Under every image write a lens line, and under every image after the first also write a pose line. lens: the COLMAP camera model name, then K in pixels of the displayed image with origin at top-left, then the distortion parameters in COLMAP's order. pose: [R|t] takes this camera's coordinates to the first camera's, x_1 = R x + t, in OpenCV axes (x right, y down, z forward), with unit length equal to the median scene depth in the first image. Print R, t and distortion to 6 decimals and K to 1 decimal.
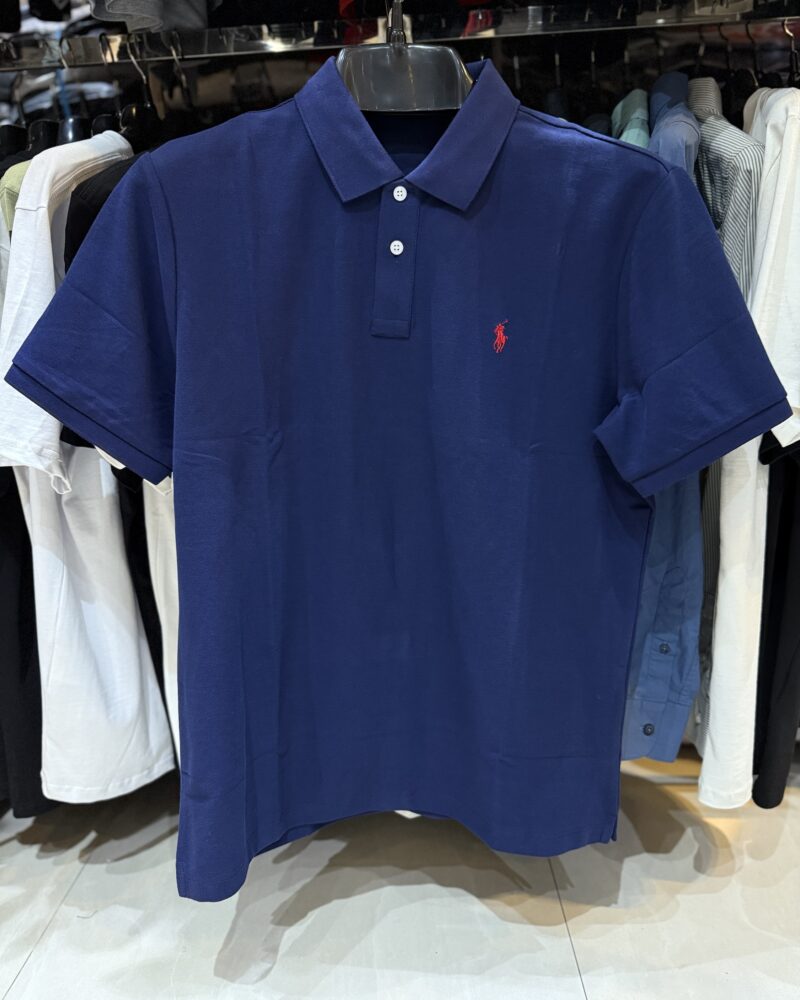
lens RADIAL K [[769.1, 0, 402.8], [0, 769.1, 502.1], [0, 0, 1]] dist [-0.002926, 0.002632]
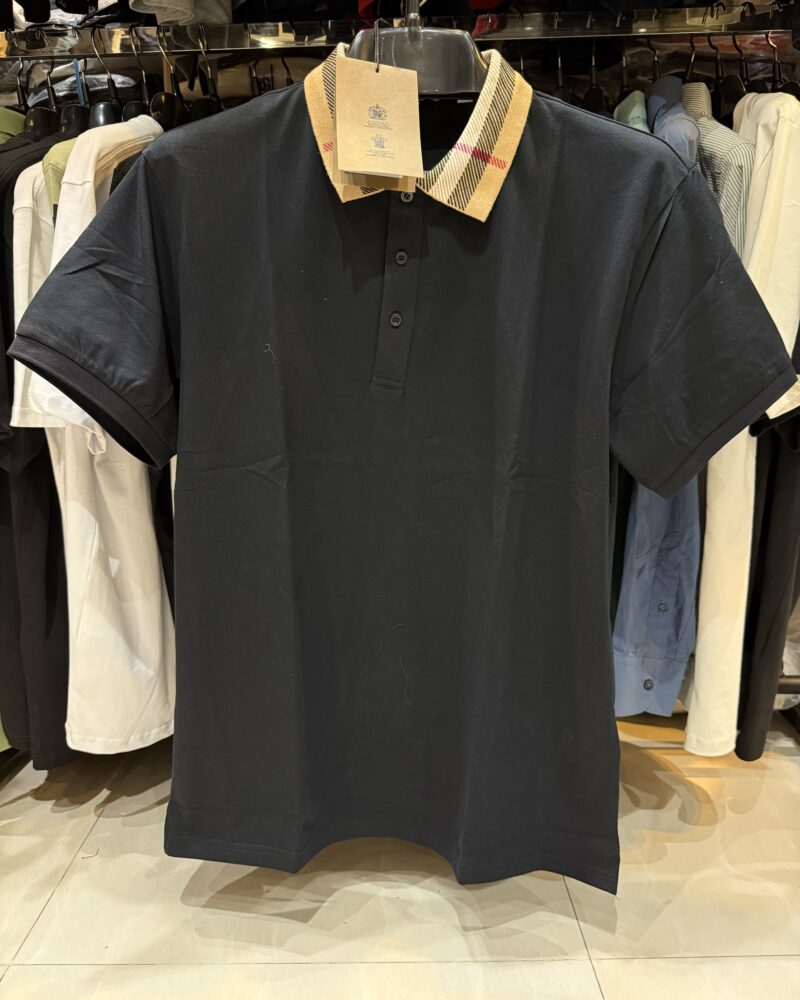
lens RADIAL K [[769.1, 0, 402.8], [0, 769.1, 502.1], [0, 0, 1]] dist [-0.002926, 0.002632]
pose [[0.999454, 0.011996, 0.030787, -0.045447], [-0.011724, 0.999891, -0.009022, 0.052090], [-0.030892, 0.008656, 0.999485, -0.062595]]
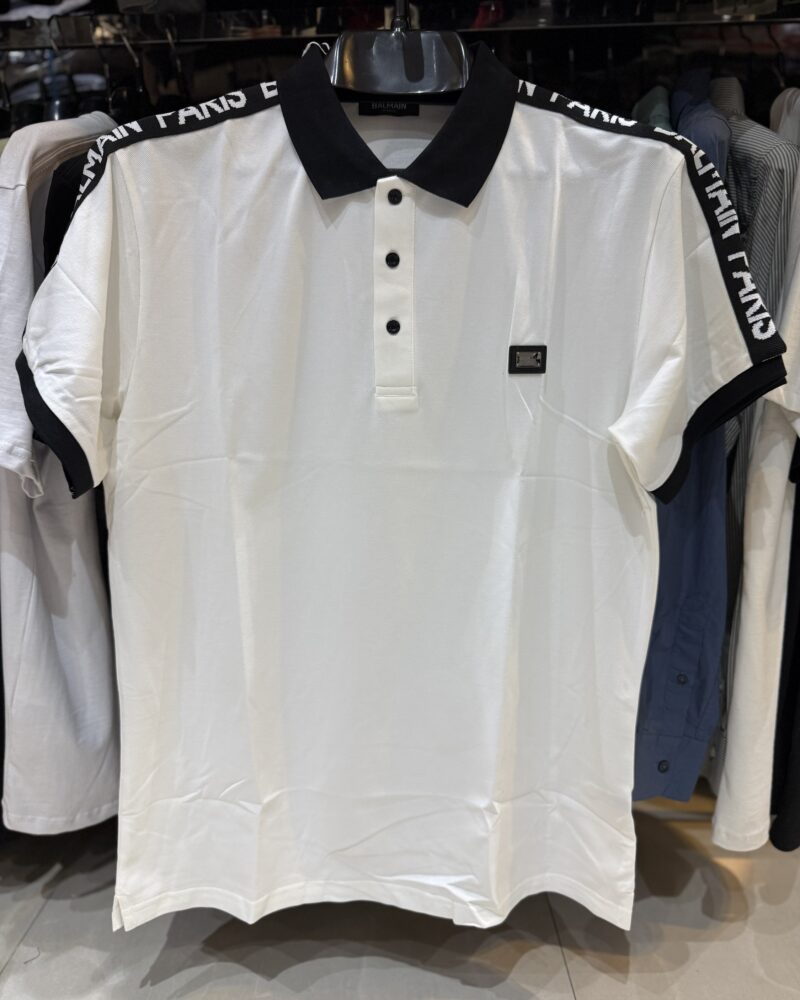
lens RADIAL K [[769.3, 0, 400.0], [0, 769.3, 500.0], [0, 0, 1]] dist [0.001039, 0.002030]
pose [[0.999647, 0.021074, 0.016164, -0.016802], [-0.020668, 0.999477, -0.024861, 0.005404], [-0.016679, 0.024518, 0.999560, 0.061285]]
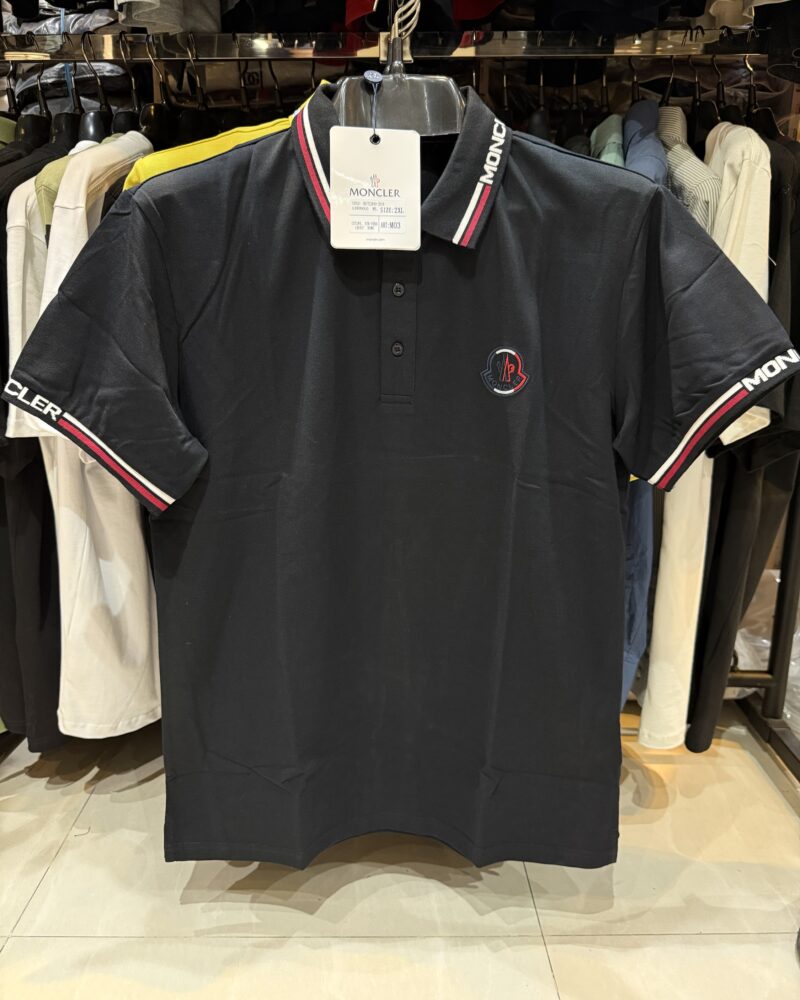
lens RADIAL K [[769.3, 0, 400.0], [0, 769.3, 500.0], [0, 0, 1]] dist [0.001039, 0.002030]
pose [[0.998562, 0.030133, 0.044336, -0.033207], [-0.032065, 0.998537, 0.043547, -0.017763], [-0.042958, -0.044906, 0.998067, -0.118927]]
